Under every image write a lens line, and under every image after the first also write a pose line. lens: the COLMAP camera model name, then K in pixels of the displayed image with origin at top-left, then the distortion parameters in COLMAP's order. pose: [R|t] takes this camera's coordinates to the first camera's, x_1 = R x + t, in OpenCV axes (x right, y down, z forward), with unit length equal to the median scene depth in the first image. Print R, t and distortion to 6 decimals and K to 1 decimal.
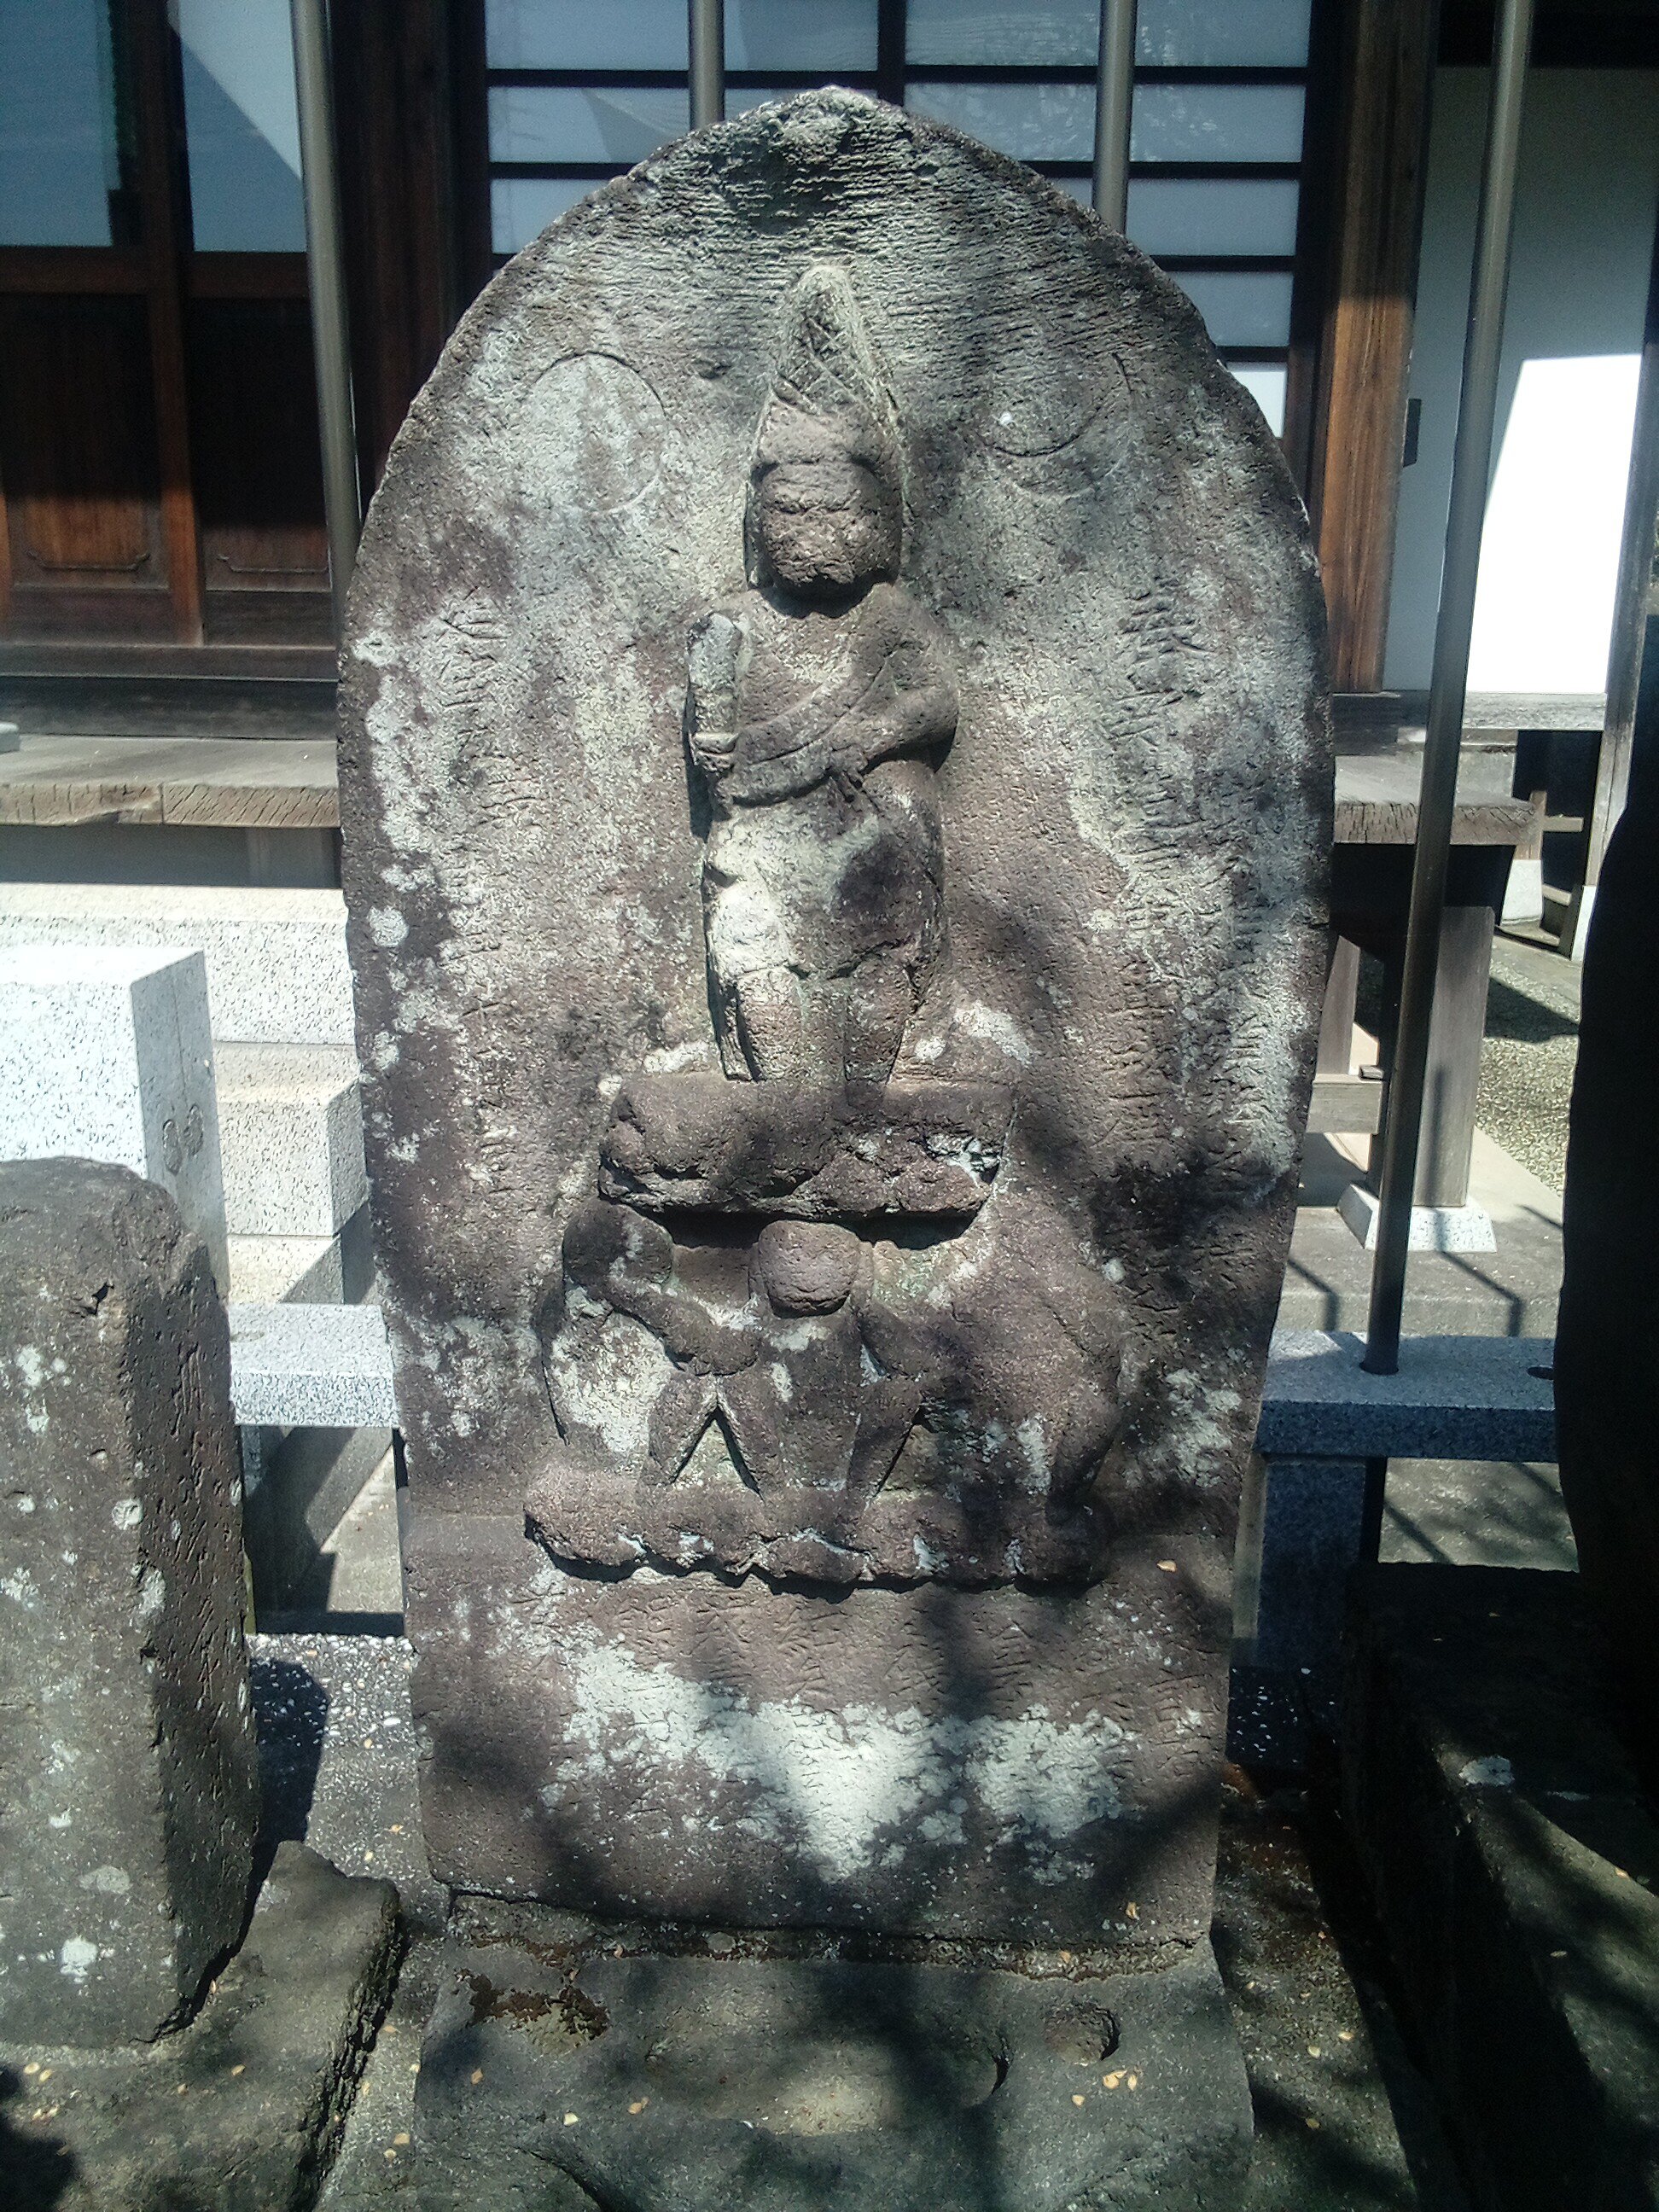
lens RADIAL K [[1896.3, 0, 855.3], [0, 1896.3, 1100.8], [0, 0, 1]] dist [0.111771, -0.225234]
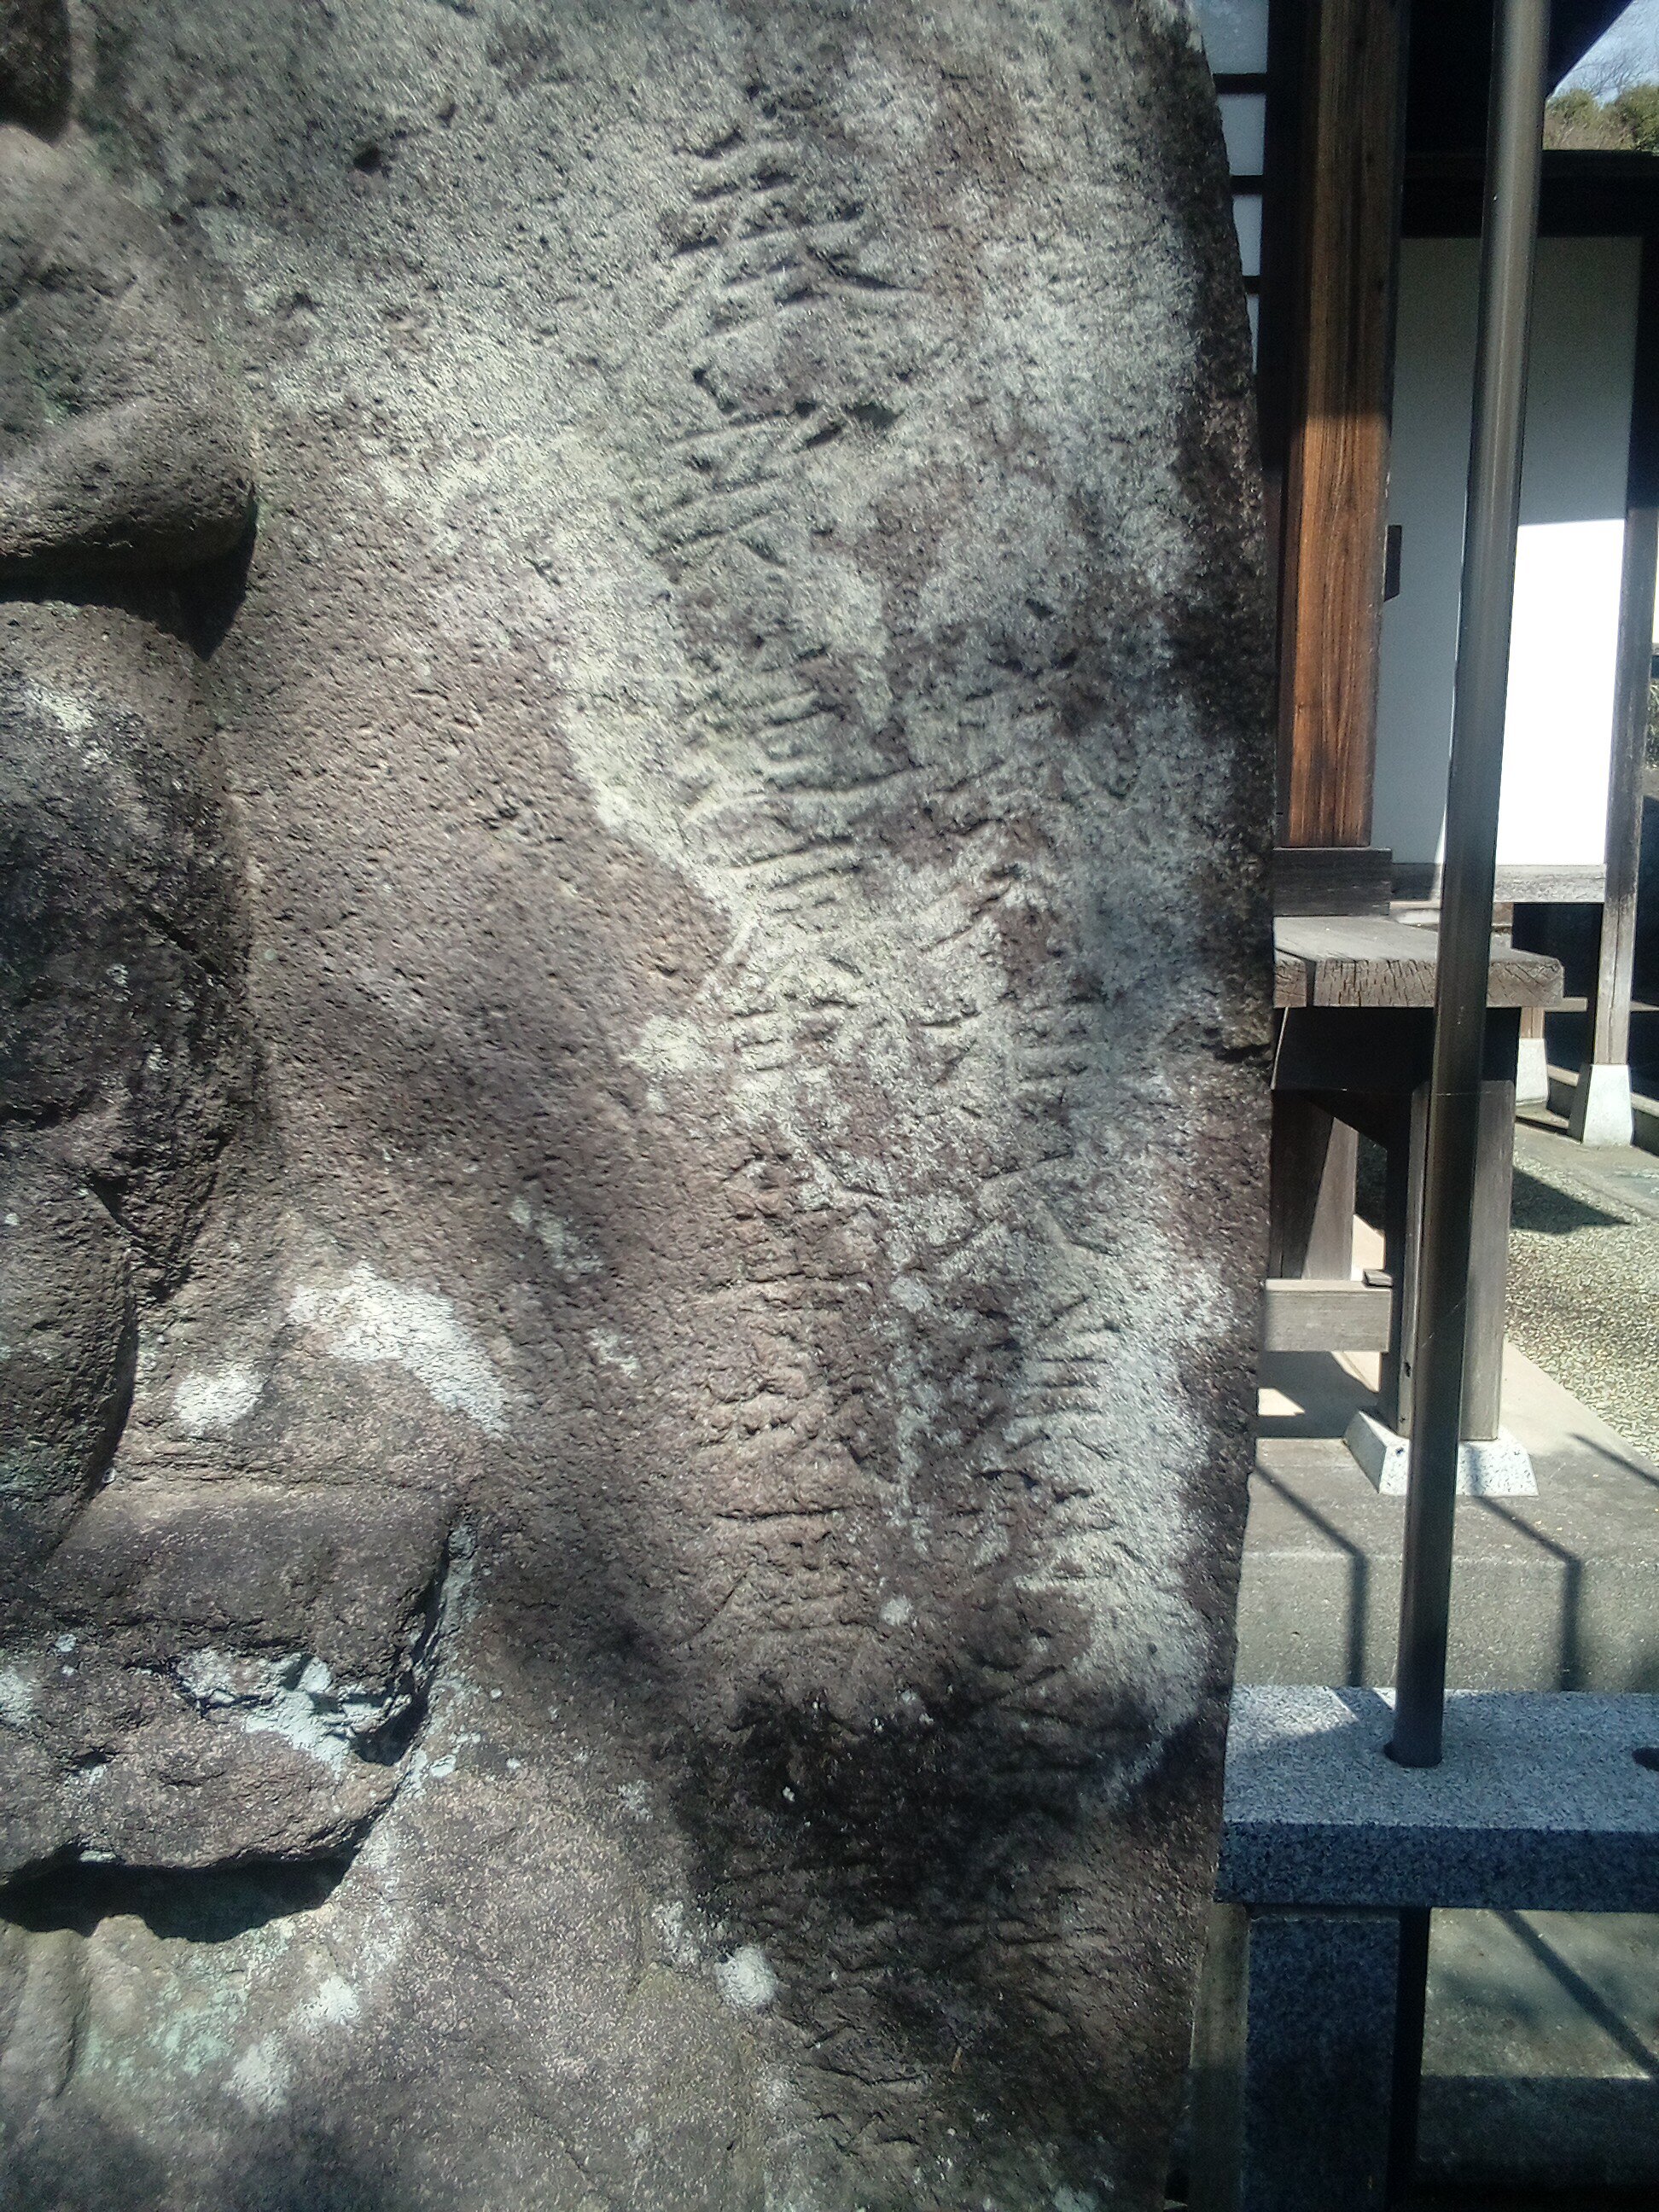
lens RADIAL K [[1896.3, 0, 855.3], [0, 1896.3, 1100.8], [0, 0, 1]] dist [0.111771, -0.225234]
pose [[0.999920, -0.012598, 0.000601, 0.165348], [0.012595, 0.994911, -0.099967, -0.046526], [0.000662, 0.099967, 0.994991, 0.628822]]
